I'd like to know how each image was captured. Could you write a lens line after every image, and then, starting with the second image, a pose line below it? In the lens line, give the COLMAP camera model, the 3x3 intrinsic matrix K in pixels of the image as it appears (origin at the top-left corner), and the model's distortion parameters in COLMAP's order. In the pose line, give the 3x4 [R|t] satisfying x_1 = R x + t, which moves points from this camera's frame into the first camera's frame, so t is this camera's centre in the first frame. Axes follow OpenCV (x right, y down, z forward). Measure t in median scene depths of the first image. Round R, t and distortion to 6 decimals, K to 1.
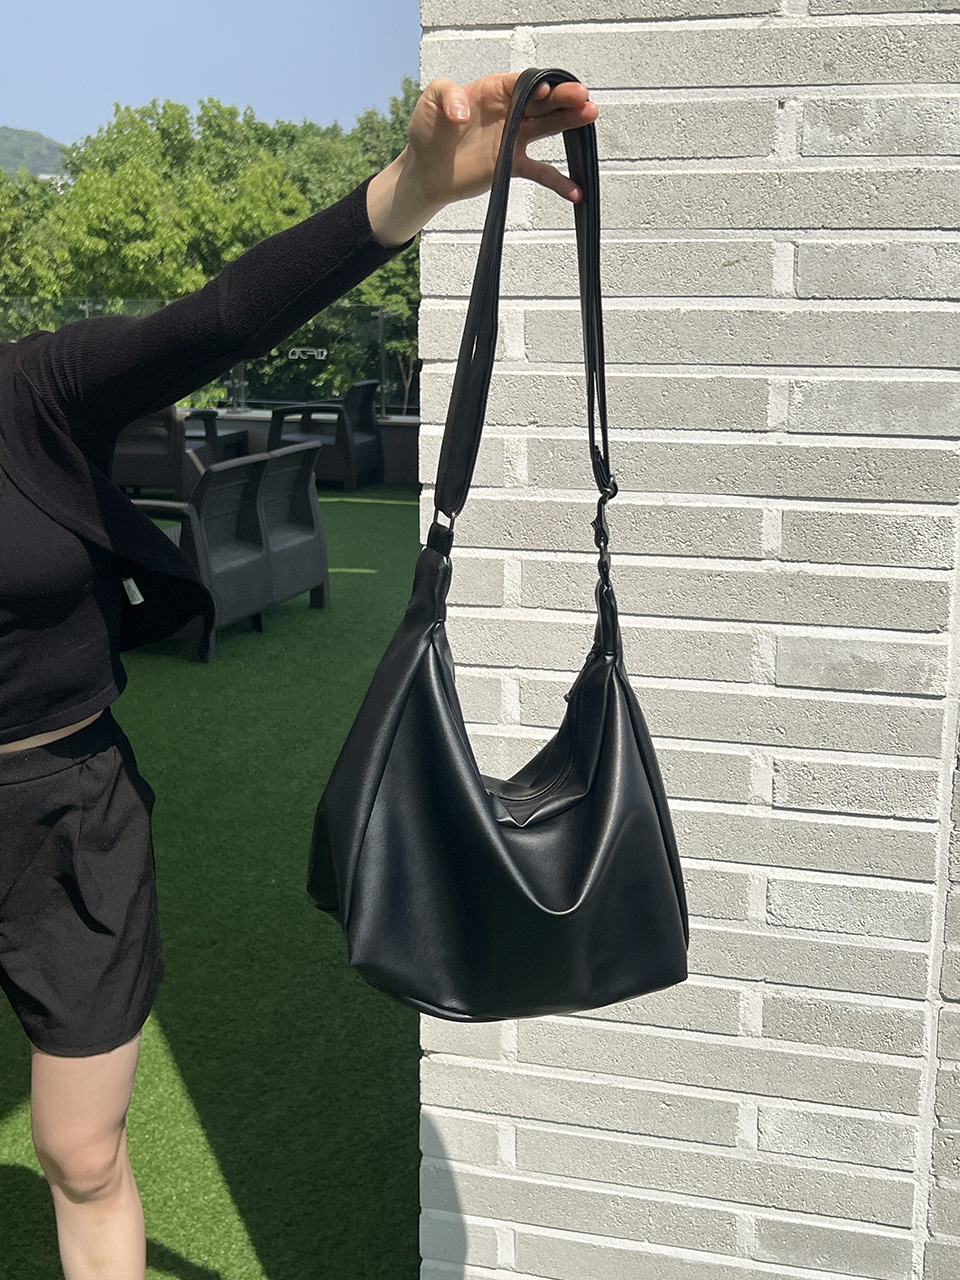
lens RADIAL K [[1670.3, 0, 480.0], [0, 1670.3, 640.0], [0, 0, 1]] dist [0.247191, -0.587047]
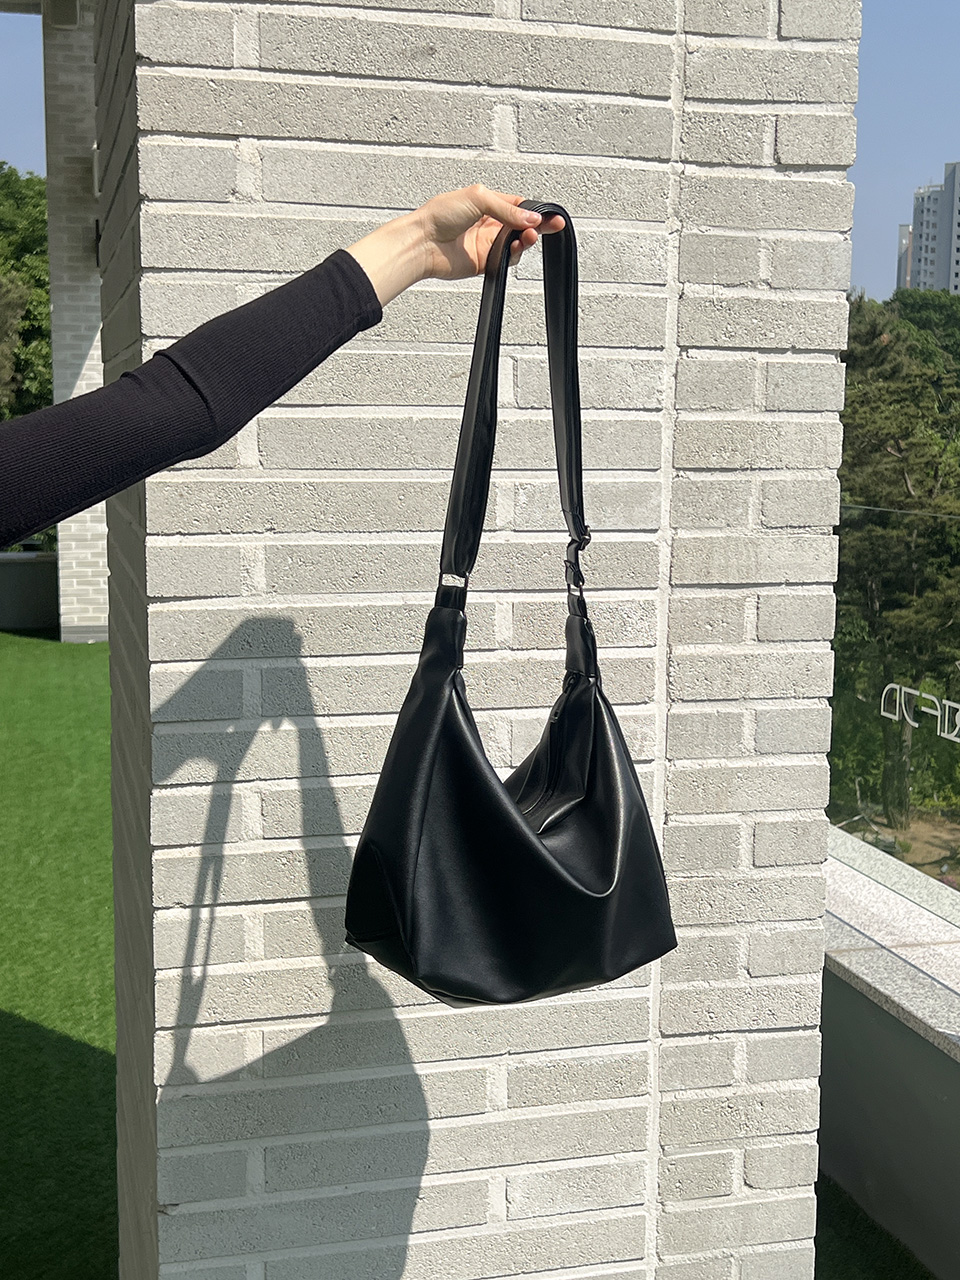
lens RADIAL K [[1670.3, 0, 480.0], [0, 1670.3, 640.0], [0, 0, 1]] dist [0.247191, -0.587047]
pose [[0.869650, -0.071986, 0.488393, -0.355421], [0.099413, 0.994581, -0.030423, -0.023047], [-0.483556, 0.075010, 0.872094, 0.085289]]
